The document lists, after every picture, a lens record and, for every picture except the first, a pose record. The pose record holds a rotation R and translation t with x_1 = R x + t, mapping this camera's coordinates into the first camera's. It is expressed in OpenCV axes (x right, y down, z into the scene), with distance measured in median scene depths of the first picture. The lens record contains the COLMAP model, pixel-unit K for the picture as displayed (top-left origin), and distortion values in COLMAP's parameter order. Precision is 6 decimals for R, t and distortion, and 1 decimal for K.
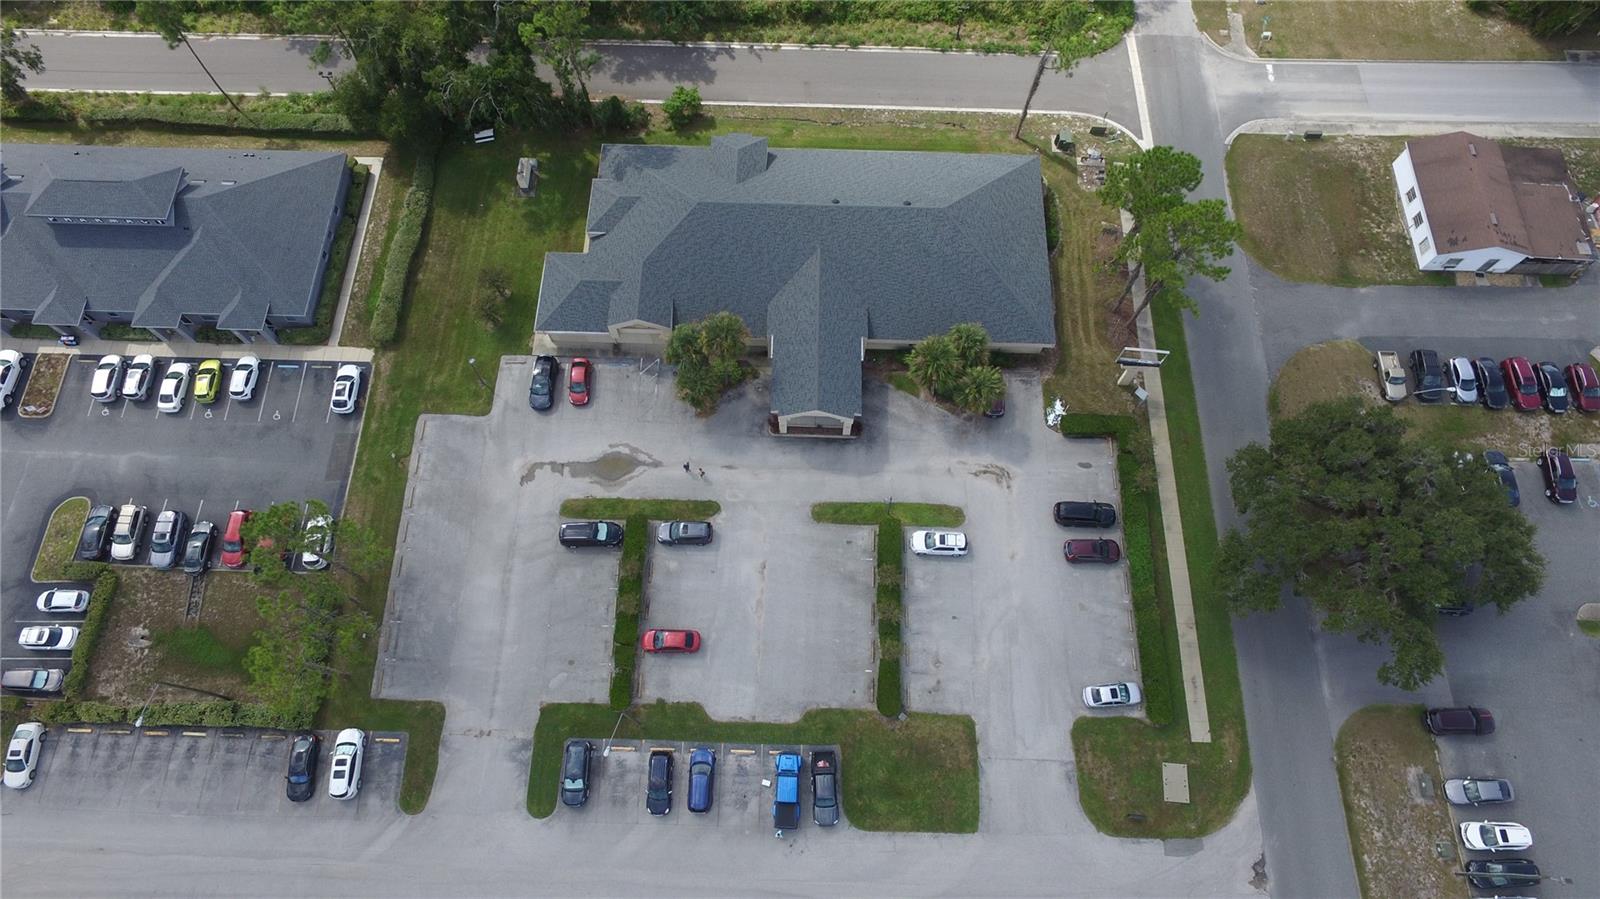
lens RADIAL K [[934.5, 0, 795.2], [0, 934.5, 448.7], [0, 0, 1]] dist [-0.018767, 0.017148]
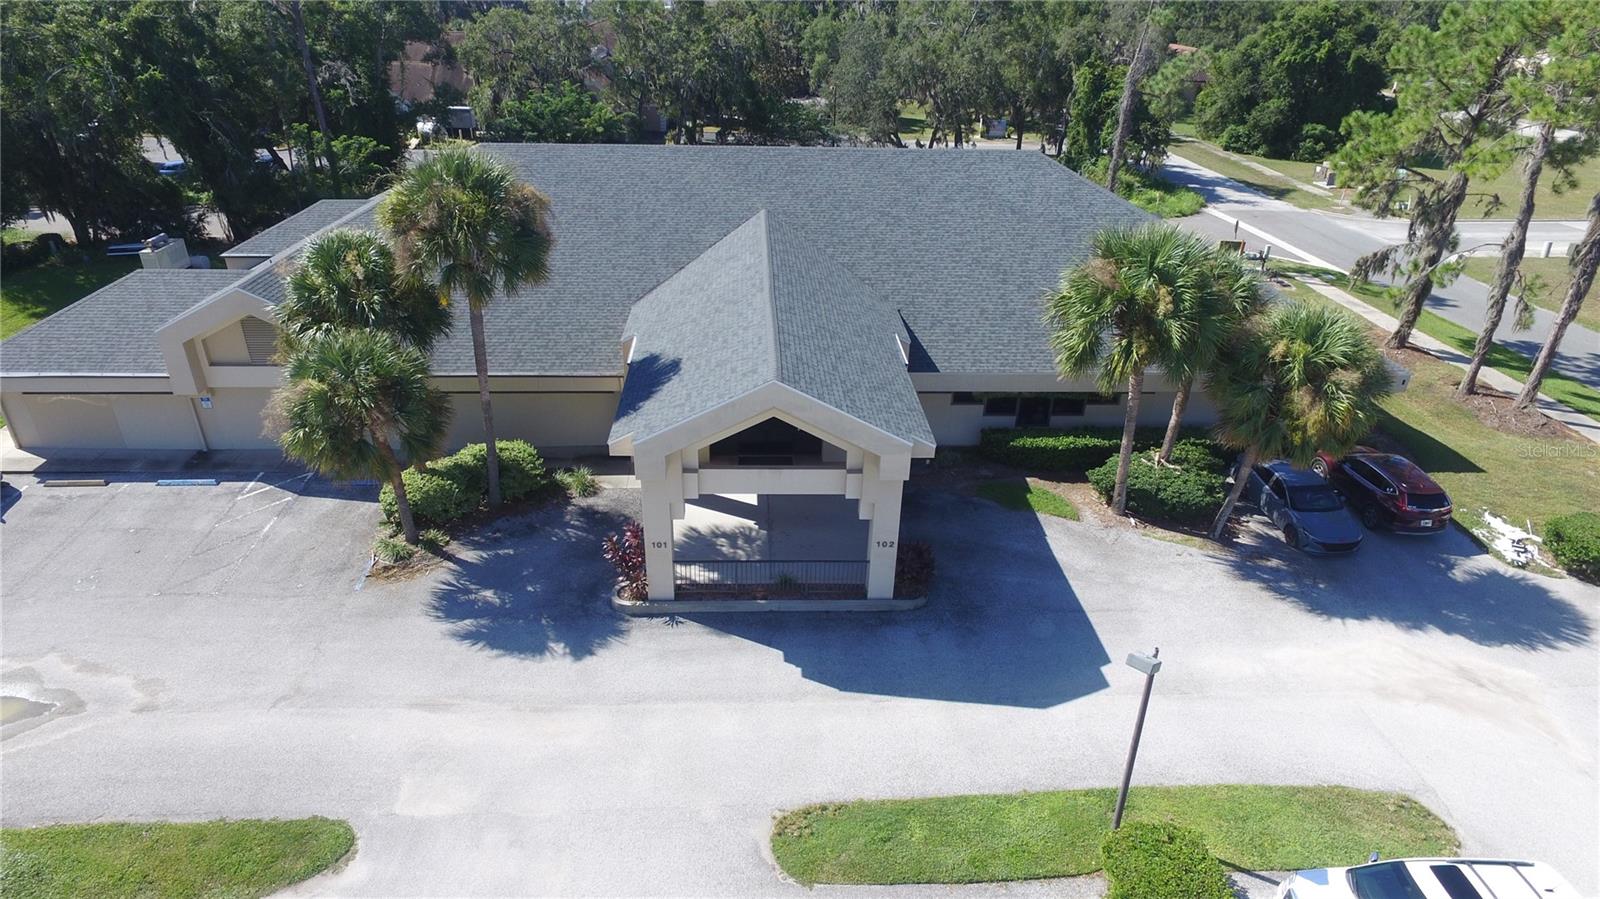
lens RADIAL K [[934.5, 0, 791.0], [0, 934.5, 448.5], [0, 0, 1]] dist [-0.018767, 0.017148]
pose [[0.997683, -0.017654, 0.065705, 0.009103], [0.055764, 0.765461, -0.641062, 0.136813], [-0.038977, 0.643241, 0.764671, 0.769528]]
